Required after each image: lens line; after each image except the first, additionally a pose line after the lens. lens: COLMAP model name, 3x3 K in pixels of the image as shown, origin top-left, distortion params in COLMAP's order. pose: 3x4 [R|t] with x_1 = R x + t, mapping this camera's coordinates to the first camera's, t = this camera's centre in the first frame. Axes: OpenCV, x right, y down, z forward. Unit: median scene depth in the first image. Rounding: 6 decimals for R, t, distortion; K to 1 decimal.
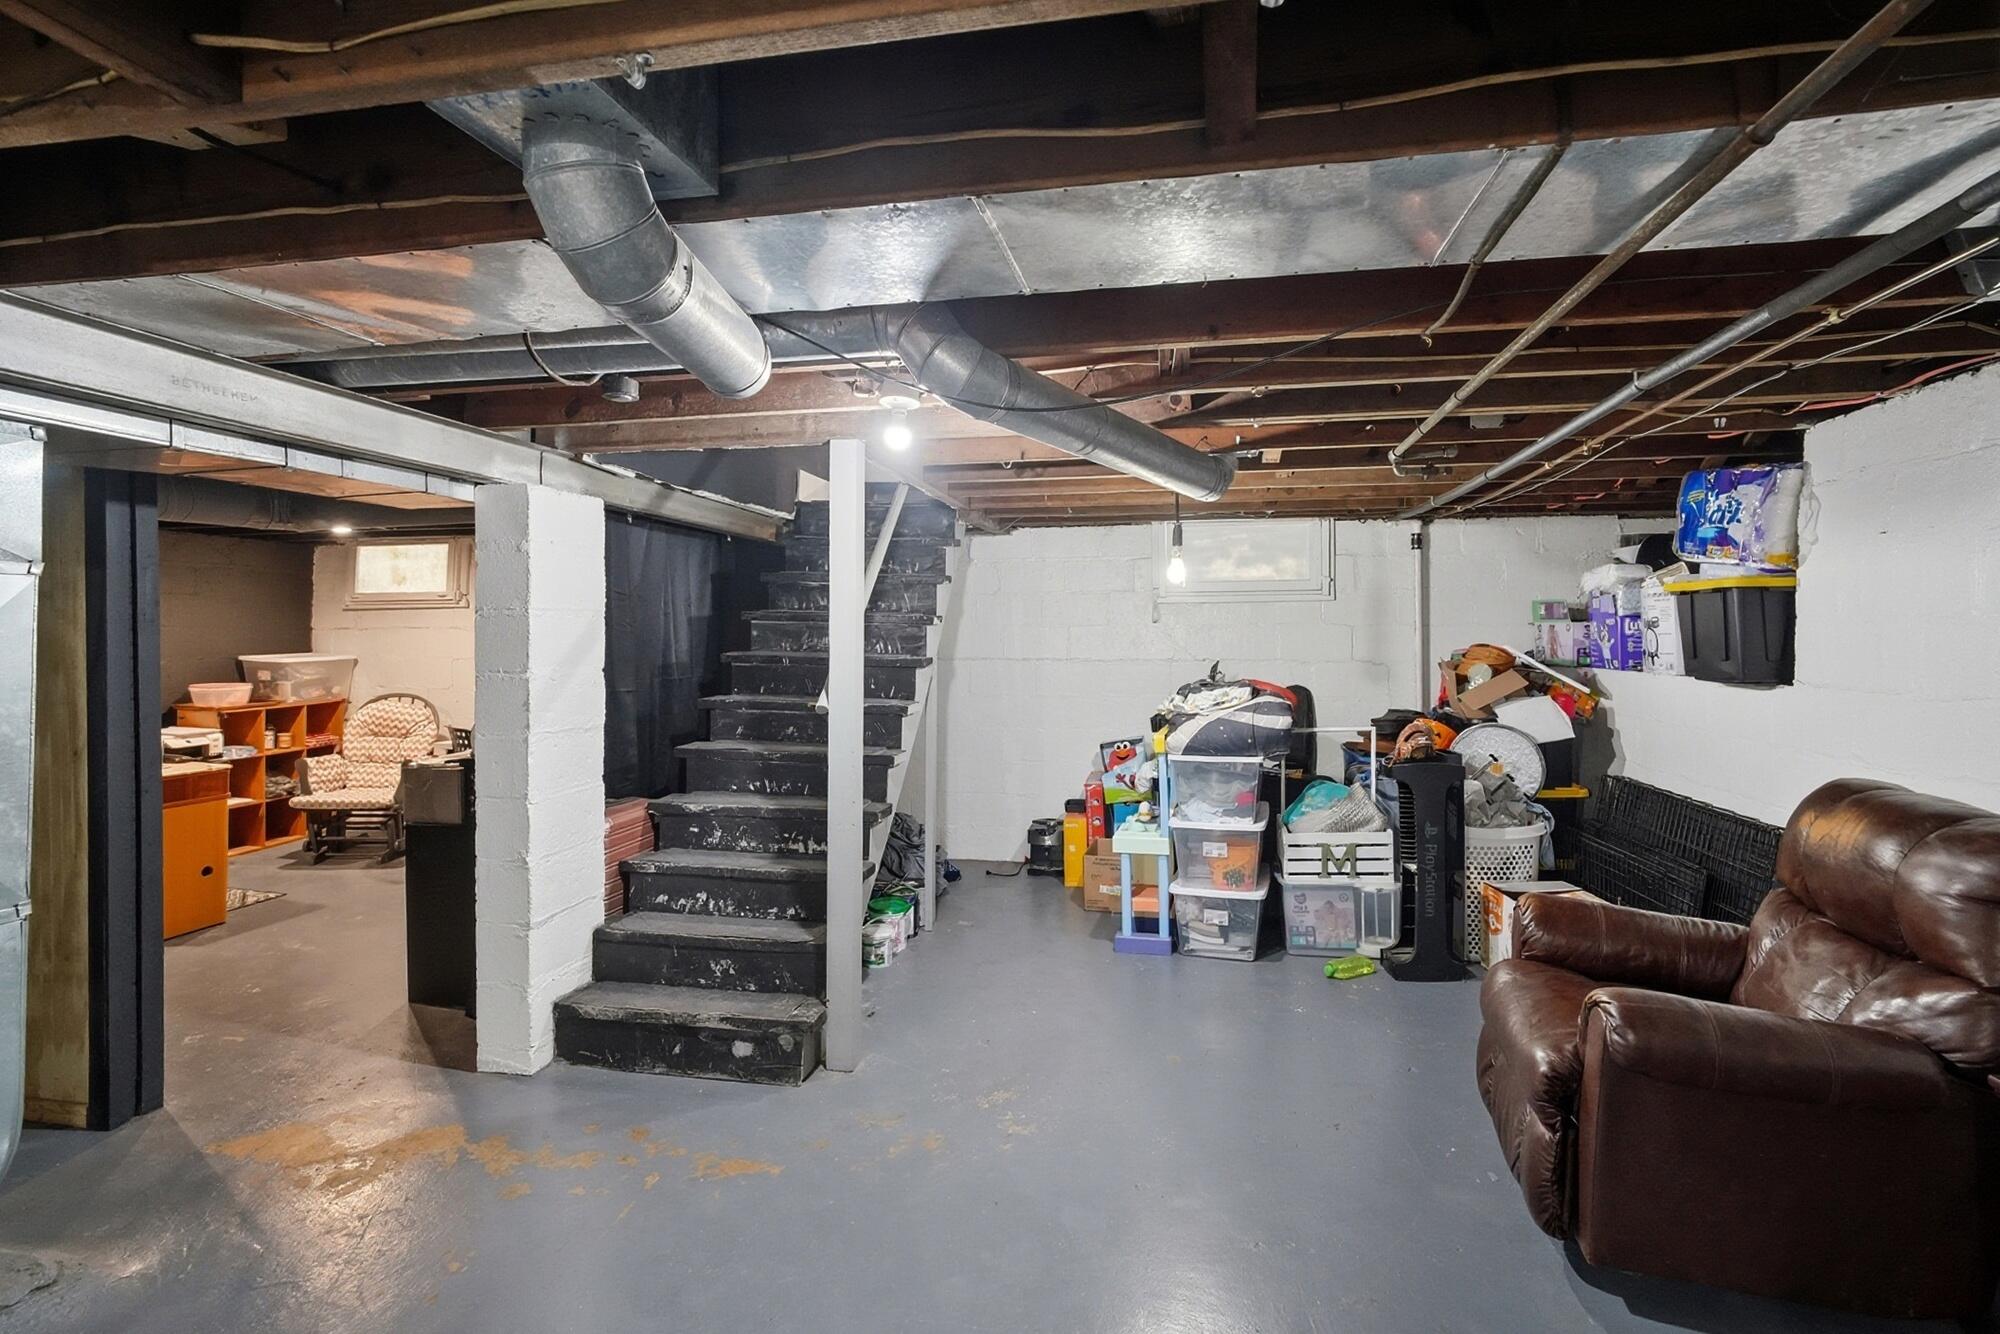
lens RADIAL K [[931.7, 0, 996.2], [0, 931.7, 645.8], [0, 0, 1]] dist [-0.016736, -0.000322]
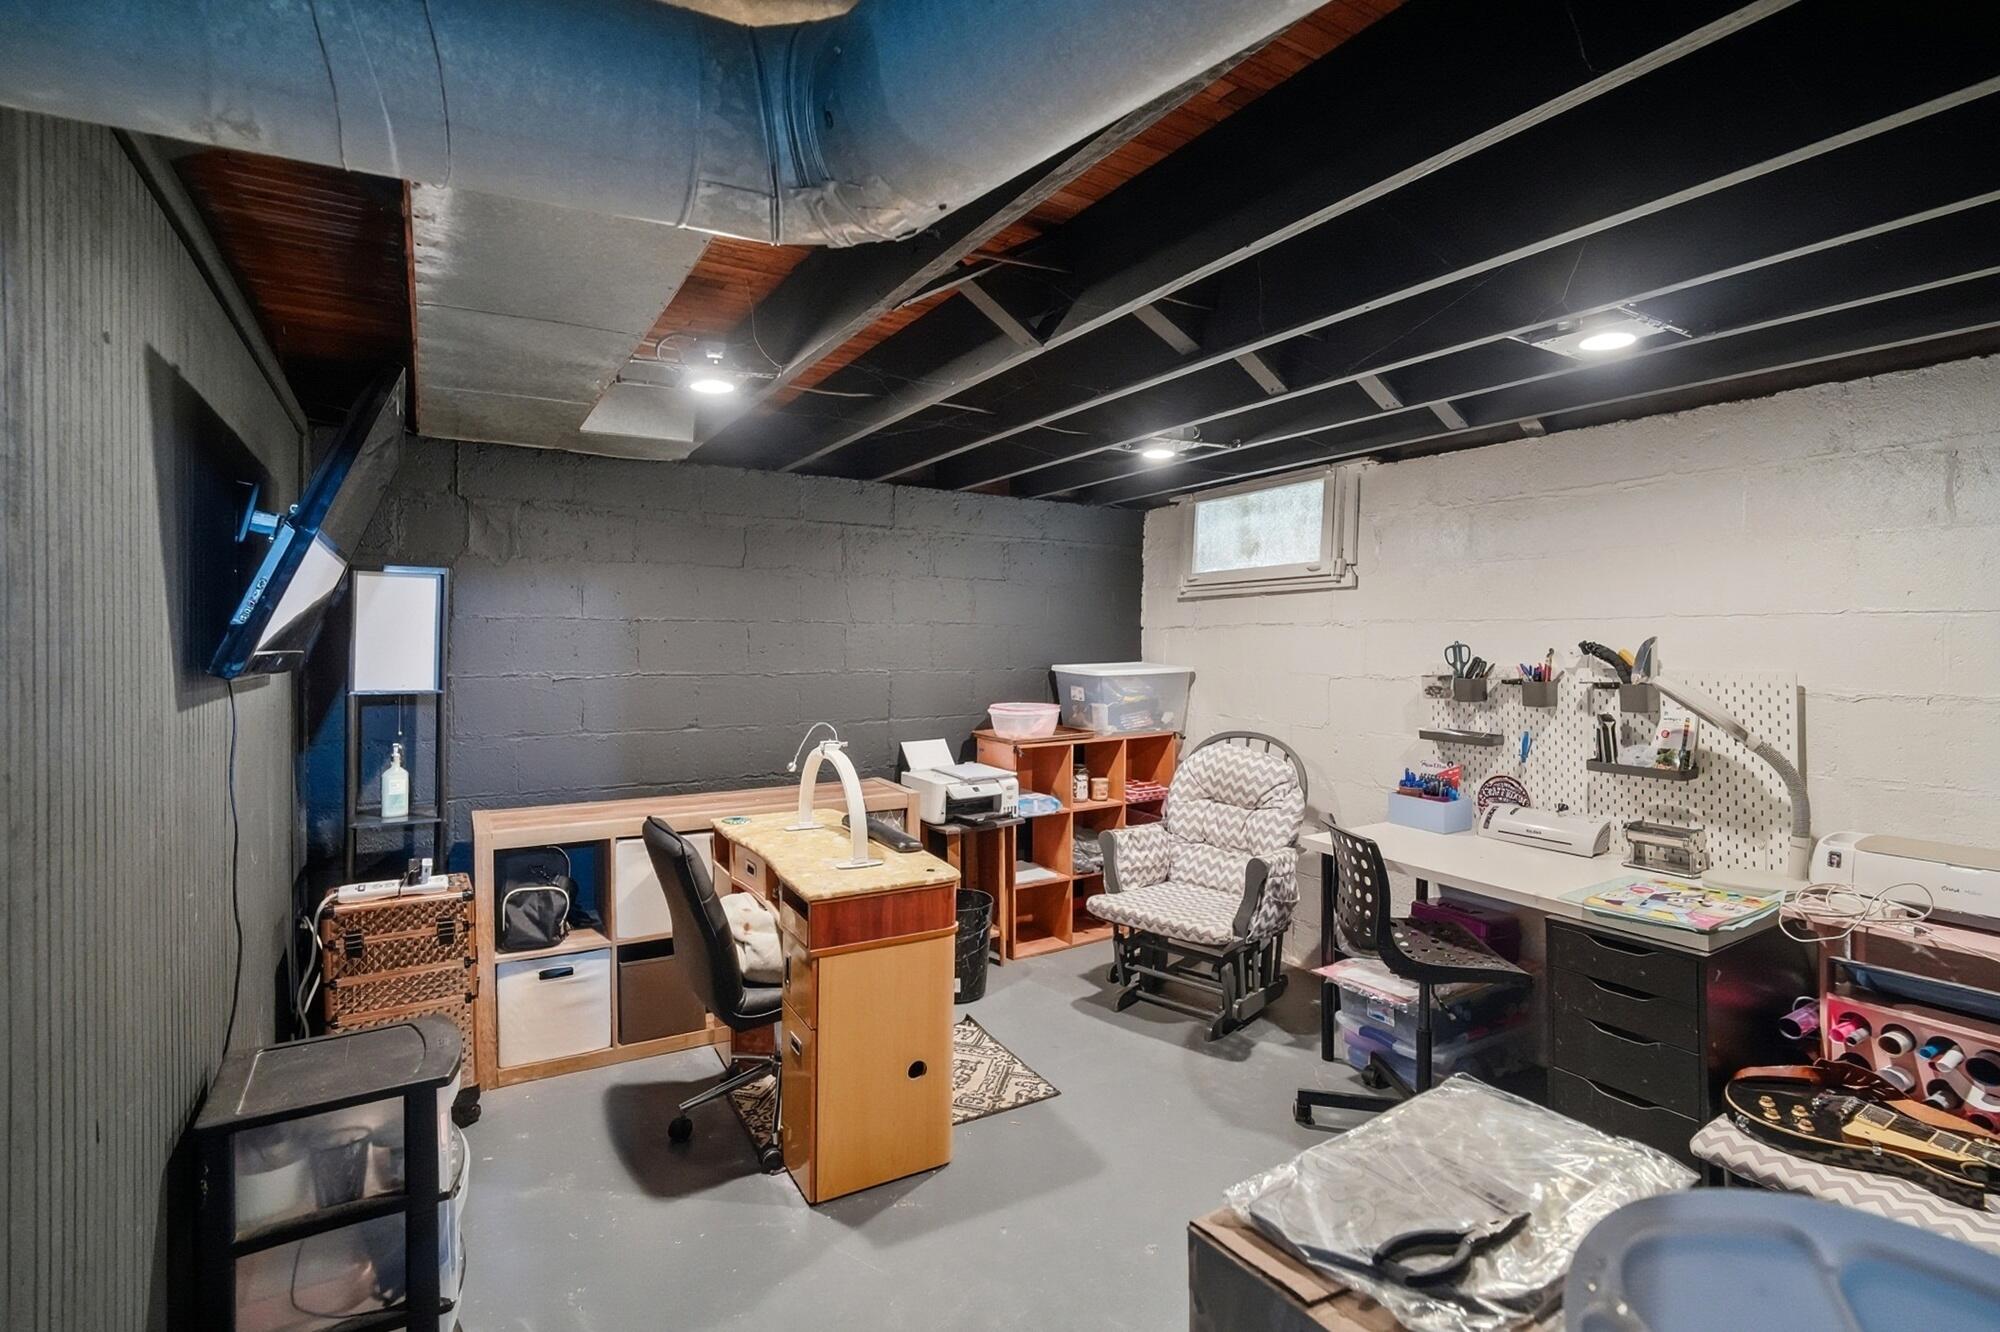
lens RADIAL K [[931.7, 0, 994.3], [0, 931.7, 652.6], [0, 0, 1]] dist [-0.016736, -0.000322]
pose [[0.662229, 0.010118, -0.749233, -0.306815], [-0.012922, 0.999914, 0.002081, 0.000142], [0.749190, 0.008304, 0.662303, 0.483948]]
